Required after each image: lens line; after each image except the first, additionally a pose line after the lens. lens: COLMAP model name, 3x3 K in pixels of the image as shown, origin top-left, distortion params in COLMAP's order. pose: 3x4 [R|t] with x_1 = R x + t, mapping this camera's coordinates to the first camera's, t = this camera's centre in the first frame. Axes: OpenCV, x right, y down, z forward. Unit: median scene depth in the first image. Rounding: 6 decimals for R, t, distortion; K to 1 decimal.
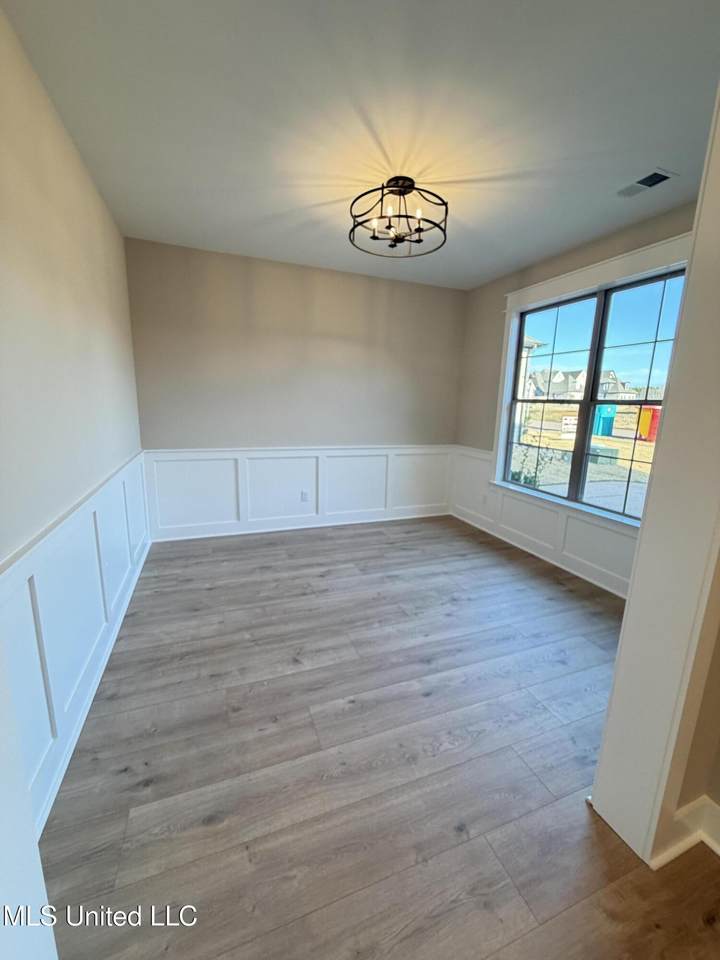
lens RADIAL K [[386.4, 0, 361.6], [0, 386.4, 477.5], [0, 0, 1]] dist [0.004055, -0.000297]
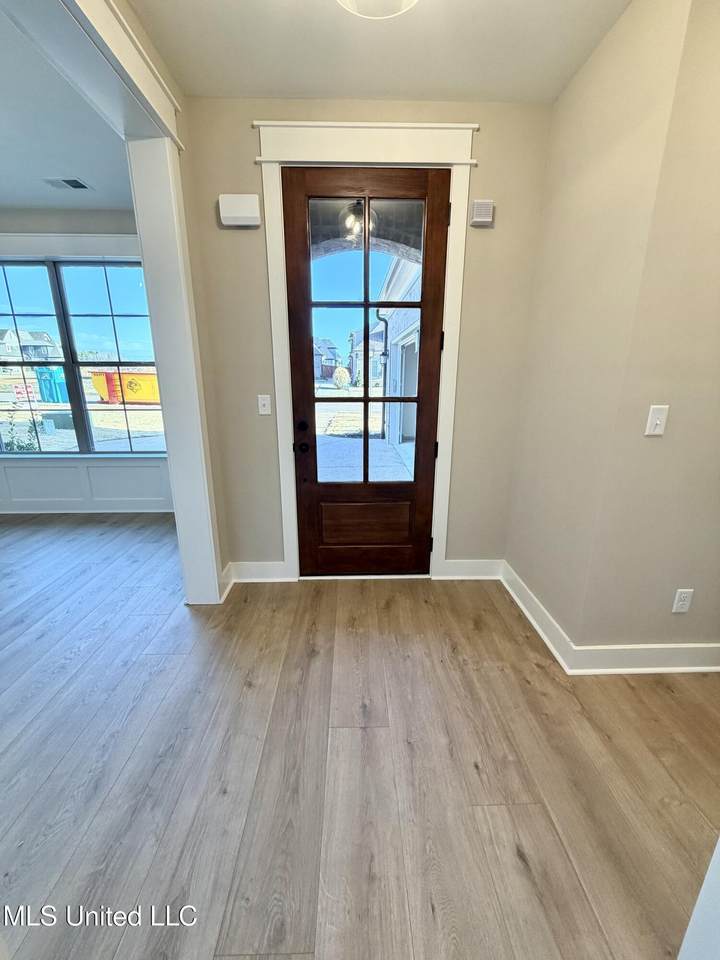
lens RADIAL K [[386.4, 0, 359.6], [0, 386.4, 479.0], [0, 0, 1]] dist [0.004055, -0.000297]
pose [[0.347588, -0.273638, 0.896830, -0.251627], [0.193783, 0.956784, 0.216826, 0.049505], [-0.917404, 0.098424, 0.385593, -0.193404]]
